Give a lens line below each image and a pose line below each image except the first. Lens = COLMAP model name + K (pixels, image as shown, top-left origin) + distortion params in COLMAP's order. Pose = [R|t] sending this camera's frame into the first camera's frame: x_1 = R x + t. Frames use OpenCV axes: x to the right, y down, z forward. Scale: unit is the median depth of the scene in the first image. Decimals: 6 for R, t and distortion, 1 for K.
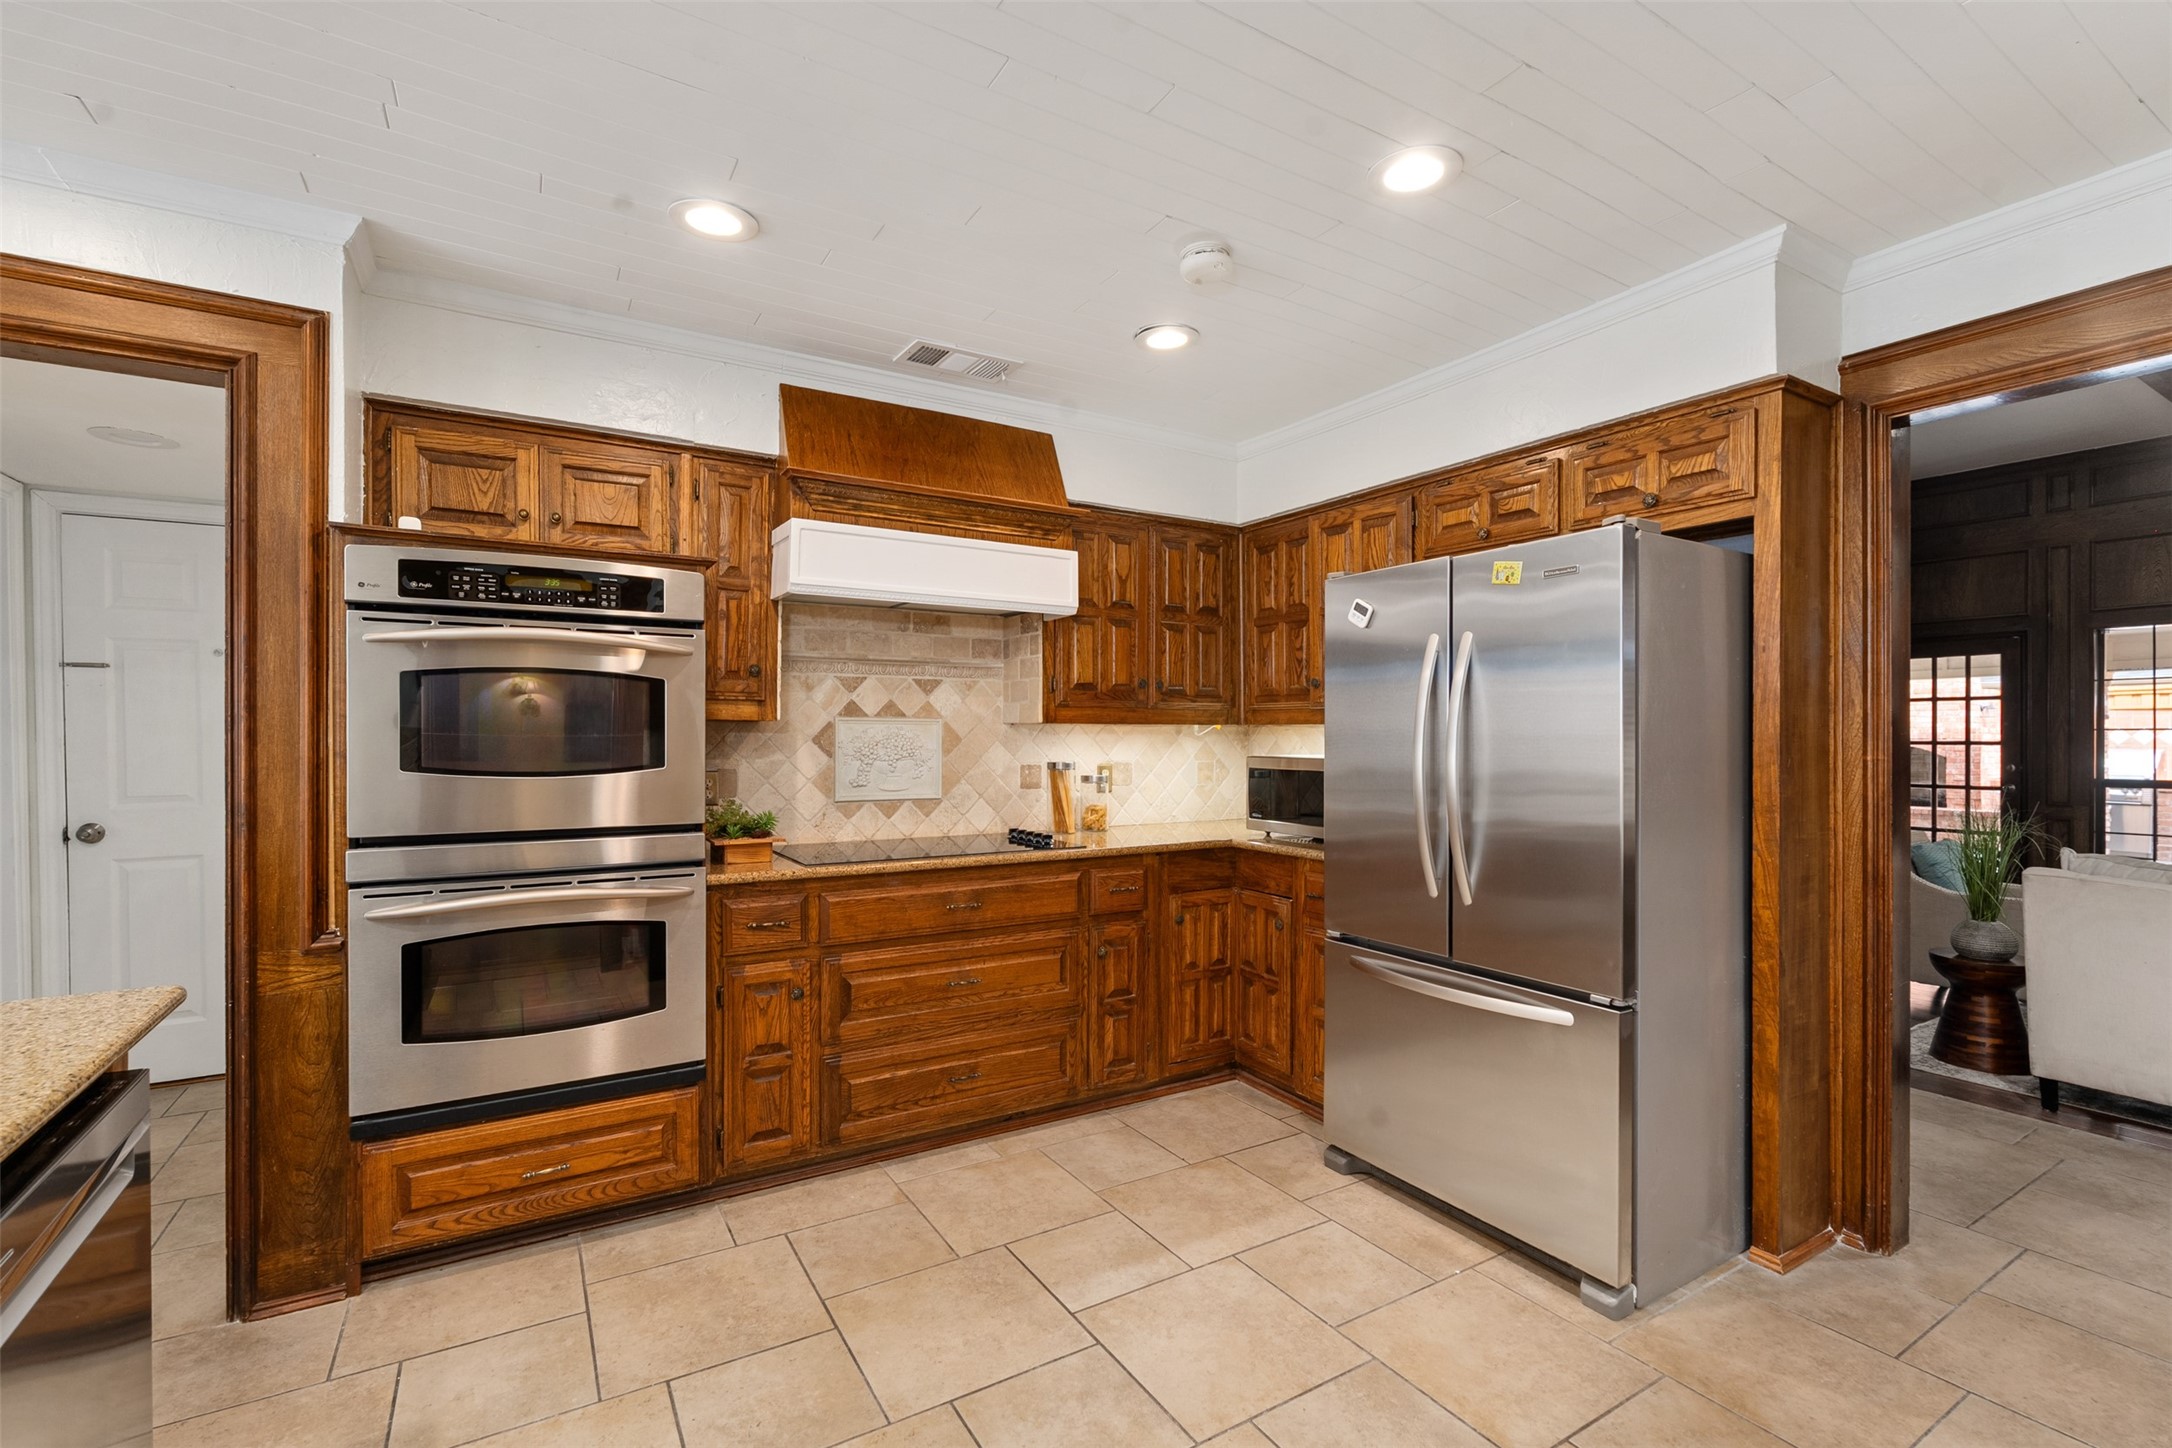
lens RADIAL K [[952.4, 0, 1103.9], [0, 952.4, 738.1], [0, 0, 1]] dist [-0.008423, -0.000240]
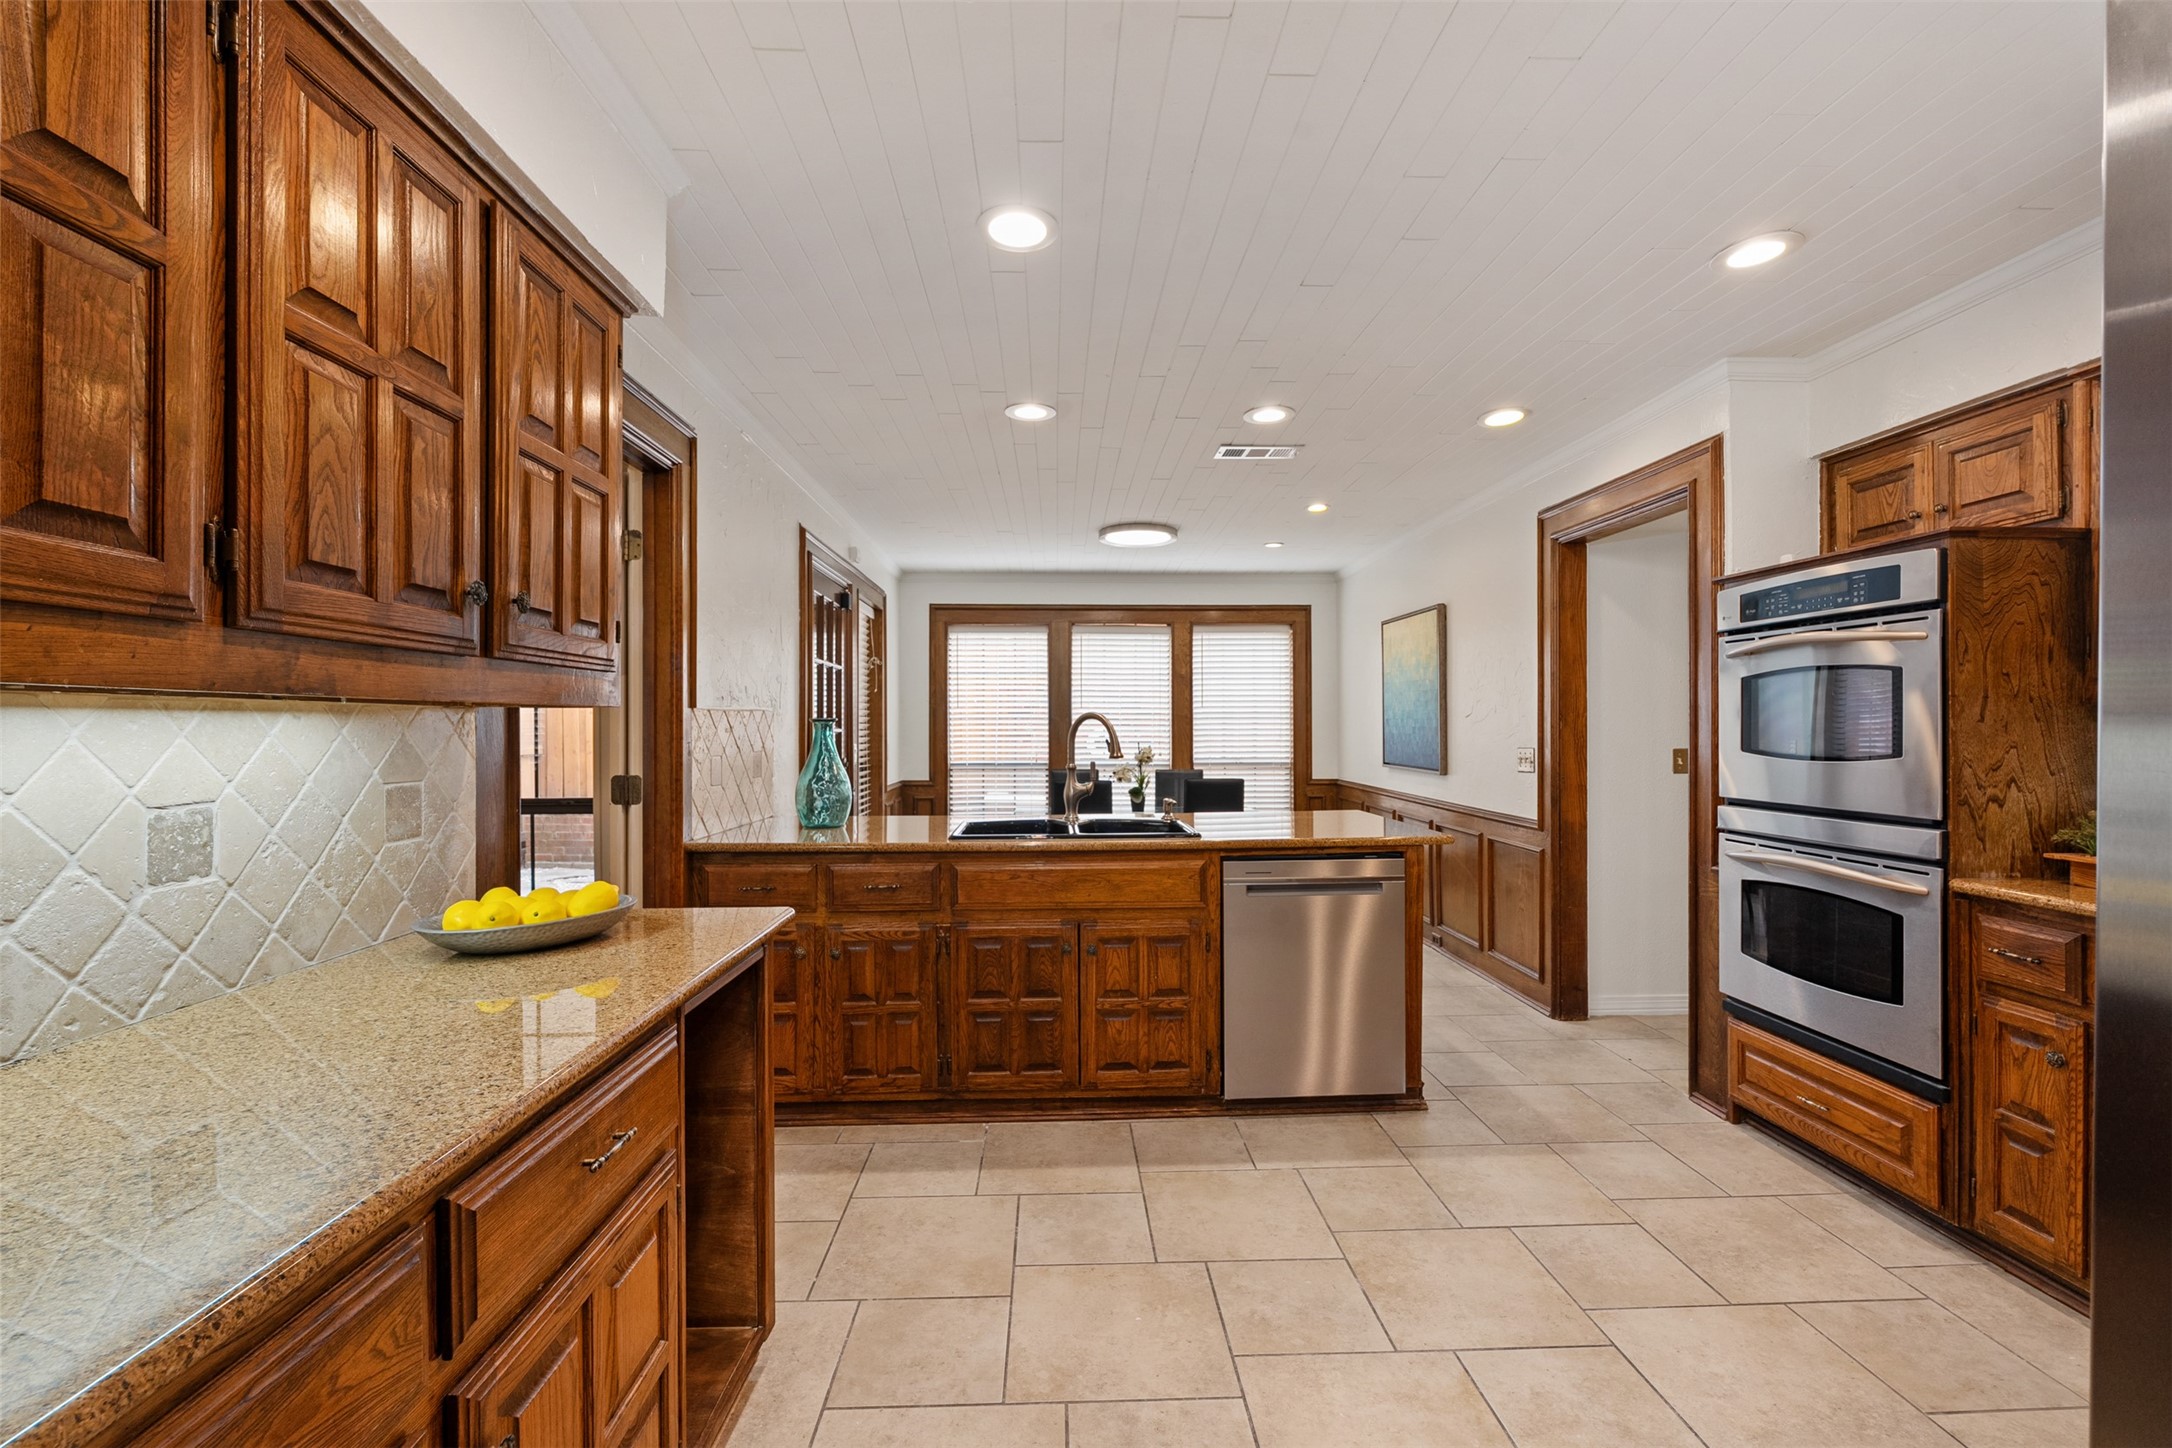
lens RADIAL K [[952.4, 0, 1067.0], [0, 952.4, 731.6], [0, 0, 1]] dist [-0.008423, -0.000240]
pose [[-0.514468, 0.004891, -0.857496, 0.799073], [-0.001481, 0.999977, 0.006592, -0.000599], [0.857508, 0.004661, -0.514449, 0.757846]]
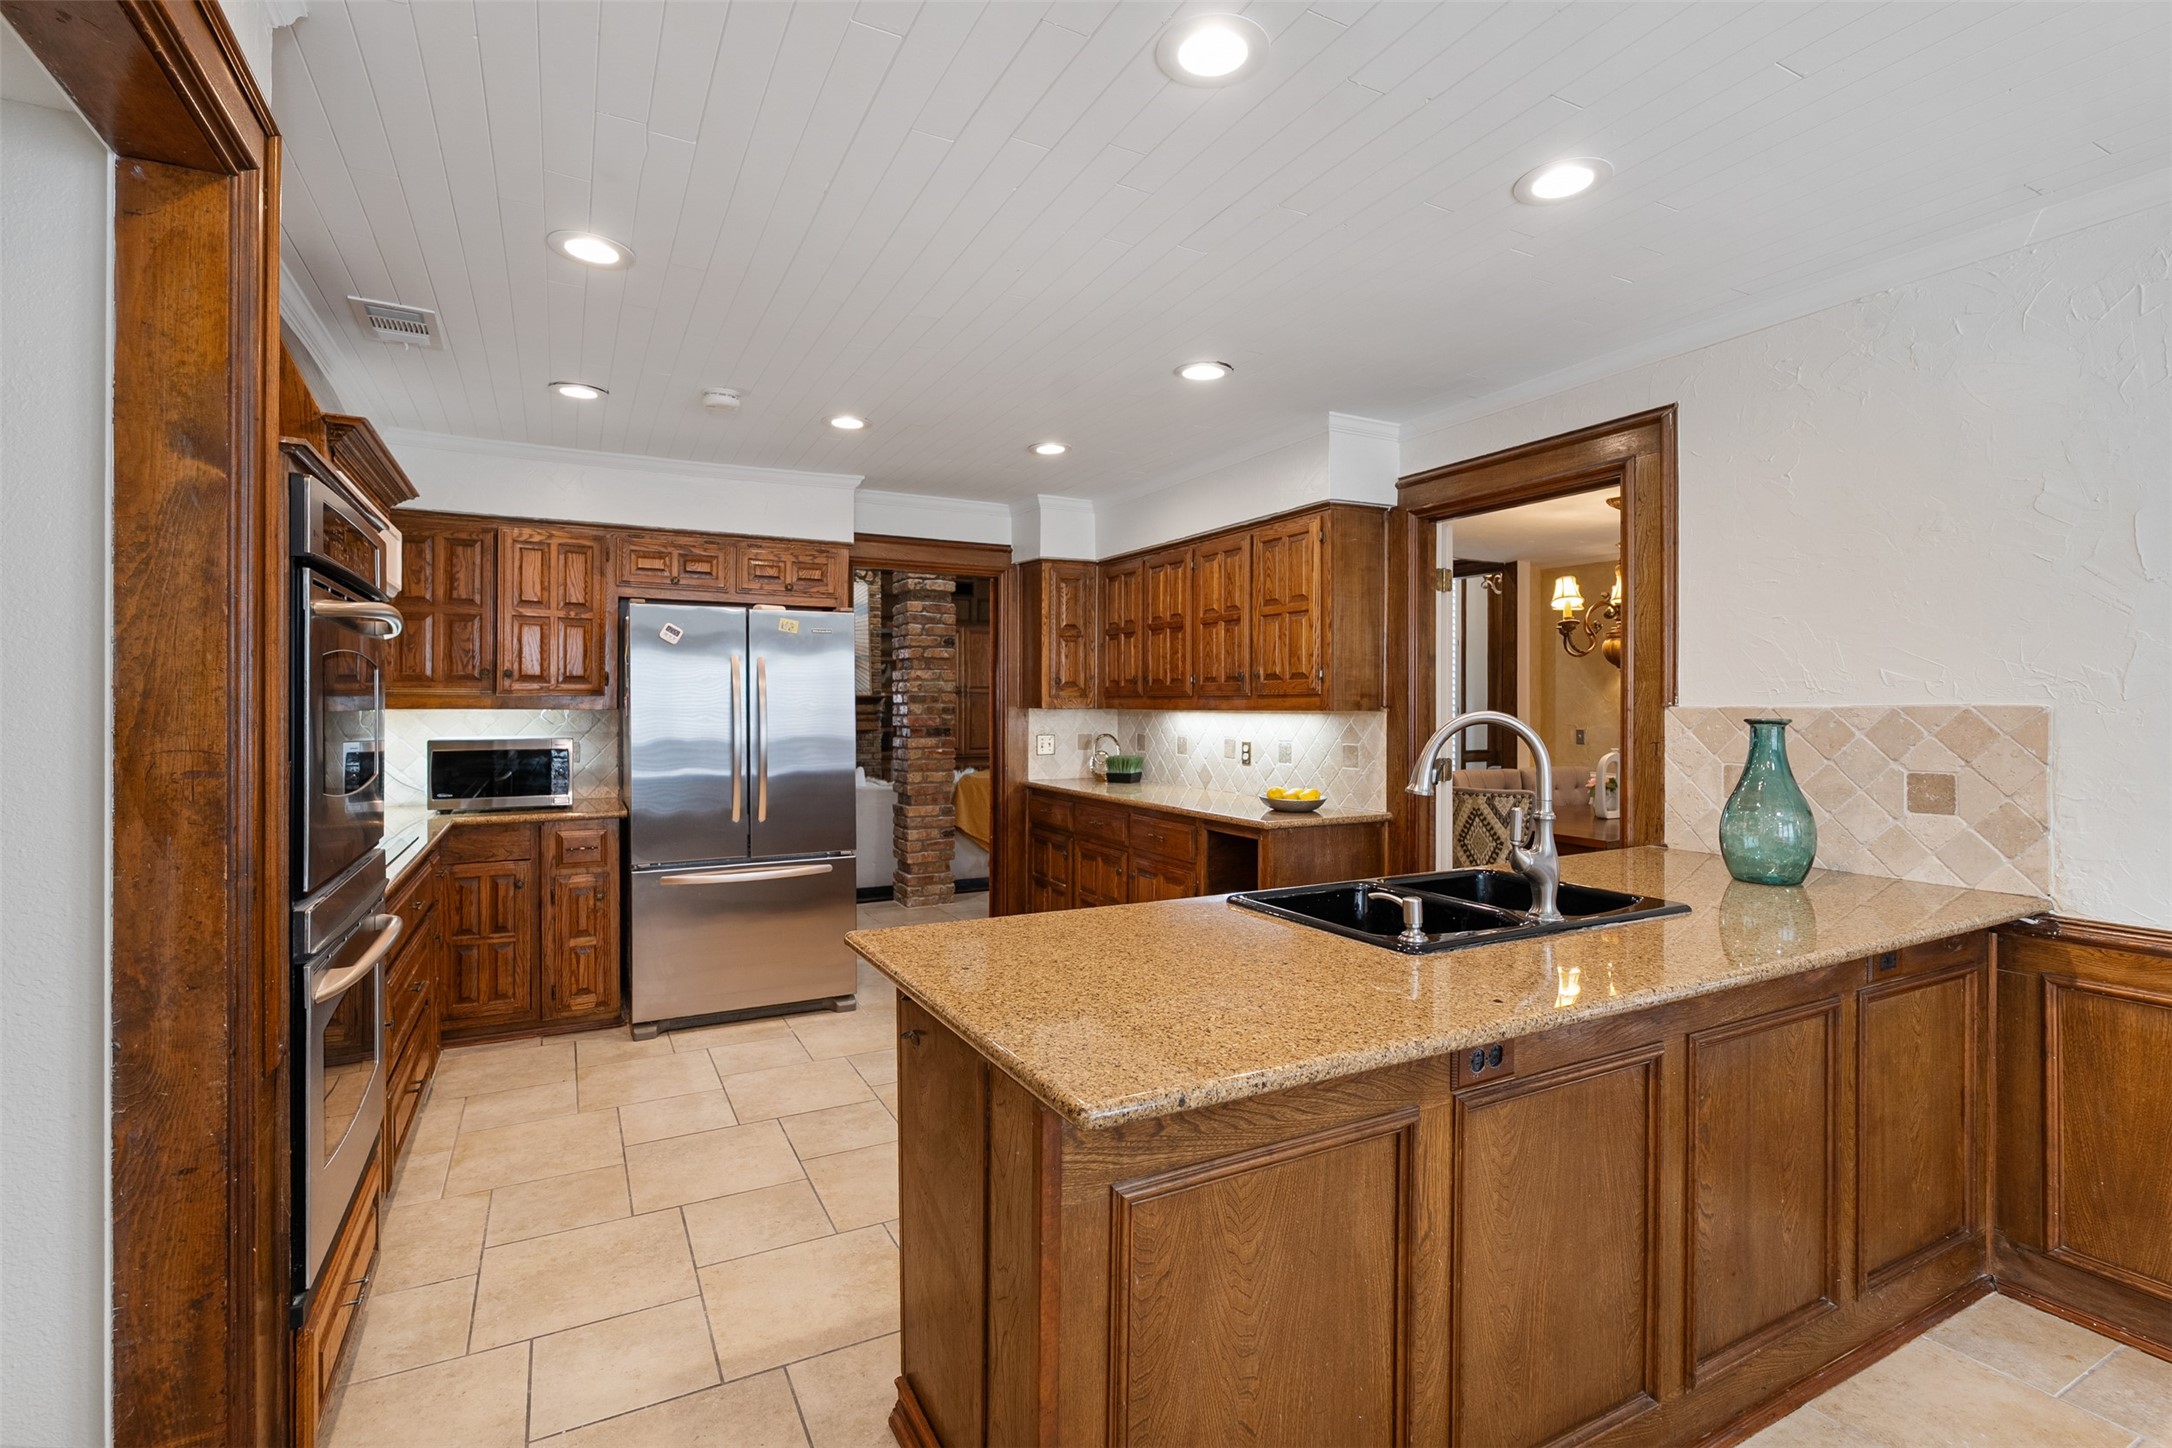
lens RADIAL K [[952.4, 0, 1082.8], [0, 952.4, 705.2], [0, 0, 1]] dist [-0.008423, -0.000240]
pose [[0.075140, -0.001700, 0.997172, -1.235929], [0.003076, 0.999994, 0.001473, -0.027812], [-0.997168, 0.002957, 0.075145, 0.317139]]
